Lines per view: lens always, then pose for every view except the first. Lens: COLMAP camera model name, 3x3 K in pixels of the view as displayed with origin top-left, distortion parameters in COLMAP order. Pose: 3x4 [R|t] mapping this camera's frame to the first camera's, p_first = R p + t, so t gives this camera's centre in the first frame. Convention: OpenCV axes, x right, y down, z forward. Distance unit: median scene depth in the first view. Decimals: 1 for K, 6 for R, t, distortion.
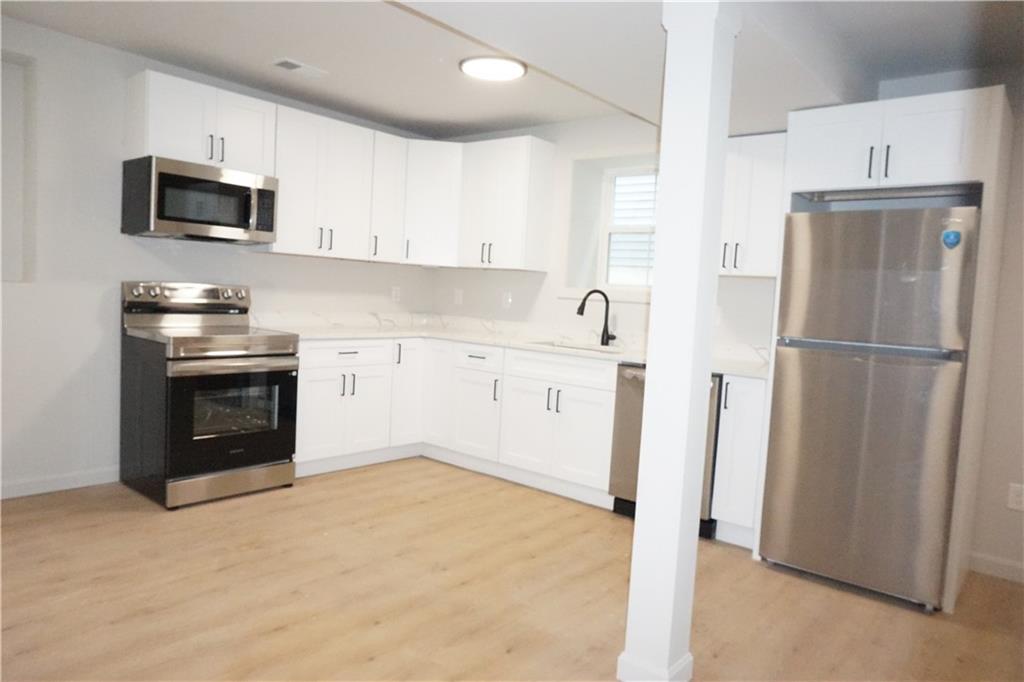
lens RADIAL K [[688.4, 0, 501.0], [0, 688.4, 339.1], [0, 0, 1]] dist [-0.047000, 0.022543]
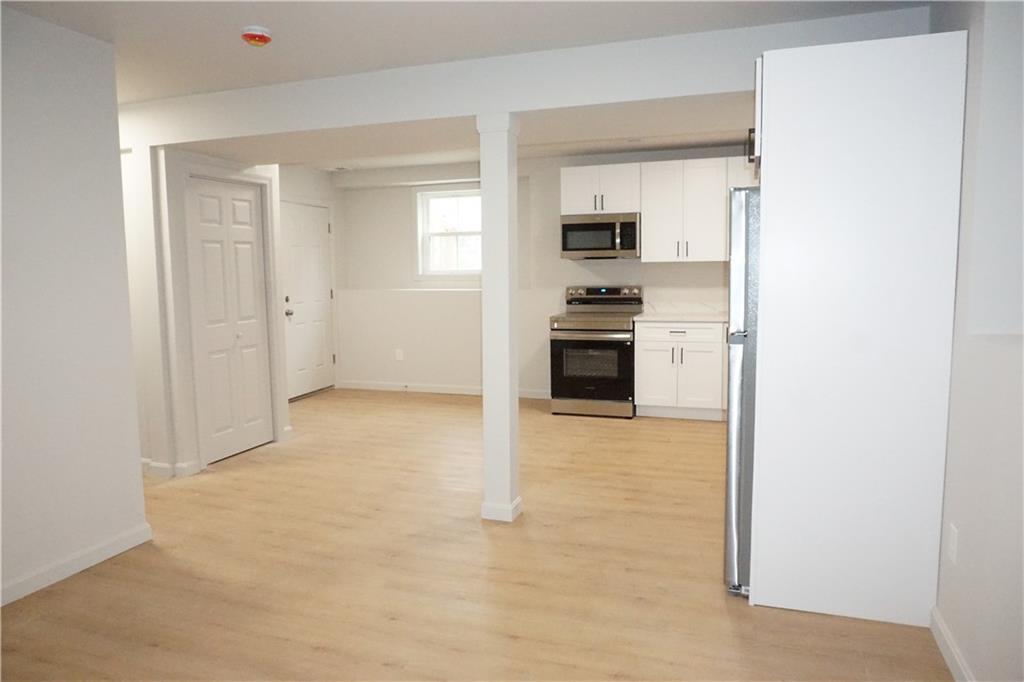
lens RADIAL K [[688.4, 0, 501.8], [0, 688.4, 340.0], [0, 0, 1]] dist [-0.047000, 0.022543]
pose [[0.330856, 0.036347, -0.942981, 1.008375], [-0.029542, 0.999167, 0.028148, 0.008414], [0.943219, 0.018545, 0.331654, 0.232632]]
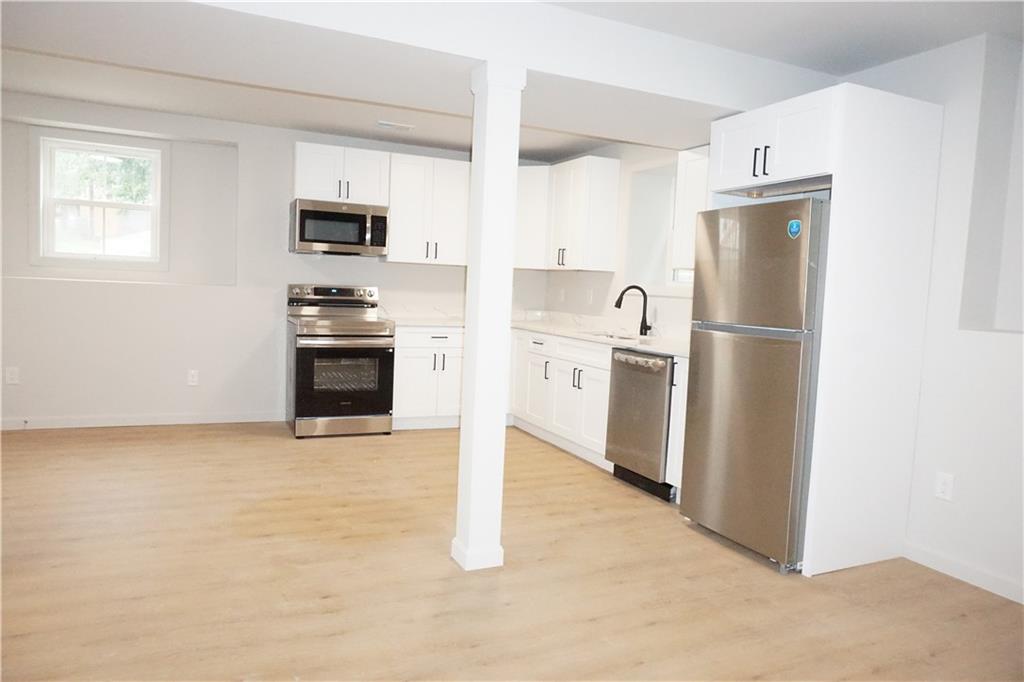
lens RADIAL K [[688.4, 0, 509.2], [0, 688.4, 339.9], [0, 0, 1]] dist [-0.047000, 0.022543]
pose [[0.904253, 0.016741, -0.426669, 0.481812], [-0.022204, 0.999723, -0.007830, 0.034283], [0.426420, 0.016554, 0.904374, -0.128424]]
